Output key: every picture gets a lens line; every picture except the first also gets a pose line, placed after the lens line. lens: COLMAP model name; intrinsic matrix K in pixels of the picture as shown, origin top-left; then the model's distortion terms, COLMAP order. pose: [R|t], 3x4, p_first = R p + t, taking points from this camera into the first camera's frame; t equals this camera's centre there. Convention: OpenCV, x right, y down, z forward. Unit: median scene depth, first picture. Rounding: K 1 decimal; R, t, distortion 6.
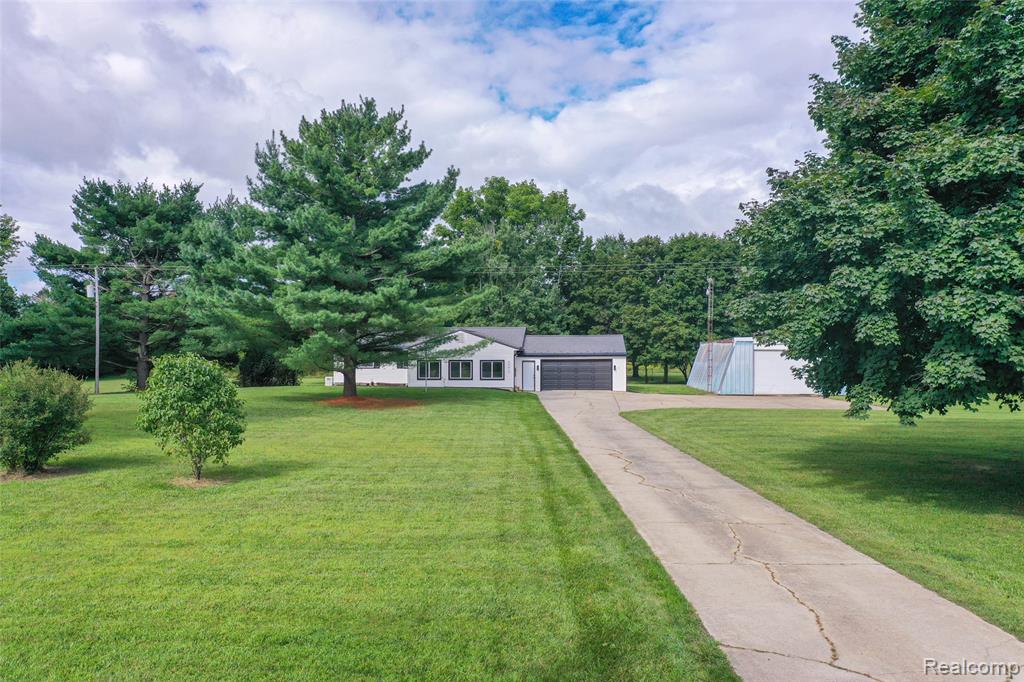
lens RADIAL K [[807.6, 0, 507.2], [0, 807.6, 337.3], [0, 0, 1]] dist [0.001909, 0.006396]
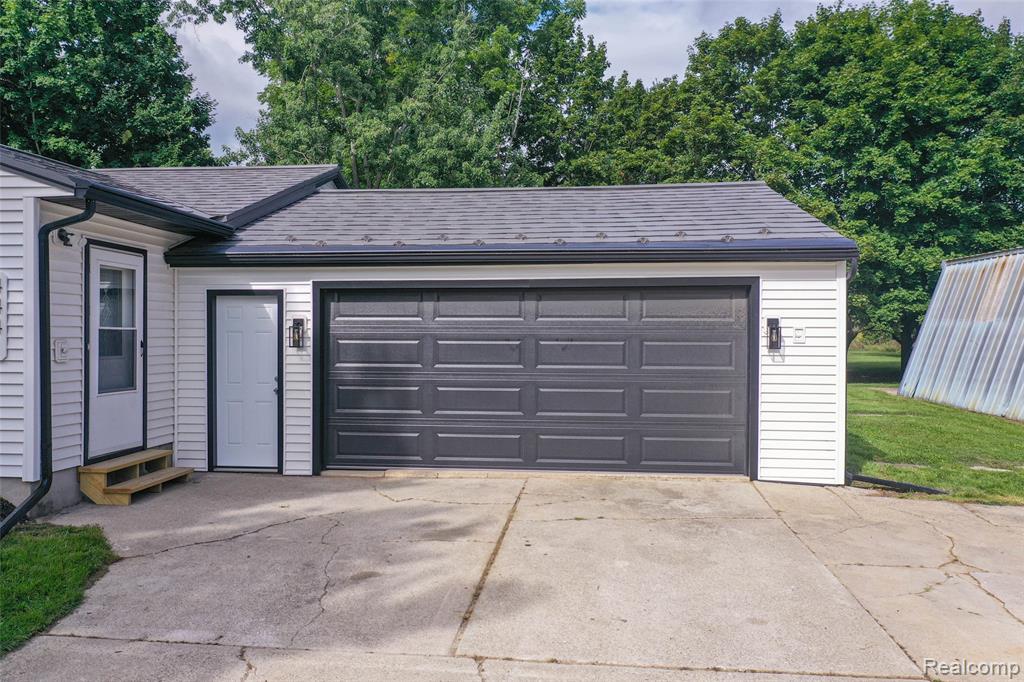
lens RADIAL K [[807.6, 0, 507.2], [0, 807.6, 337.3], [0, 0, 1]] dist [0.001909, 0.006396]
pose [[0.999970, 0.004568, -0.006258, 0.062873], [-0.004348, 0.999386, 0.034769, 0.025144], [0.006413, -0.034741, 0.999376, 0.642752]]
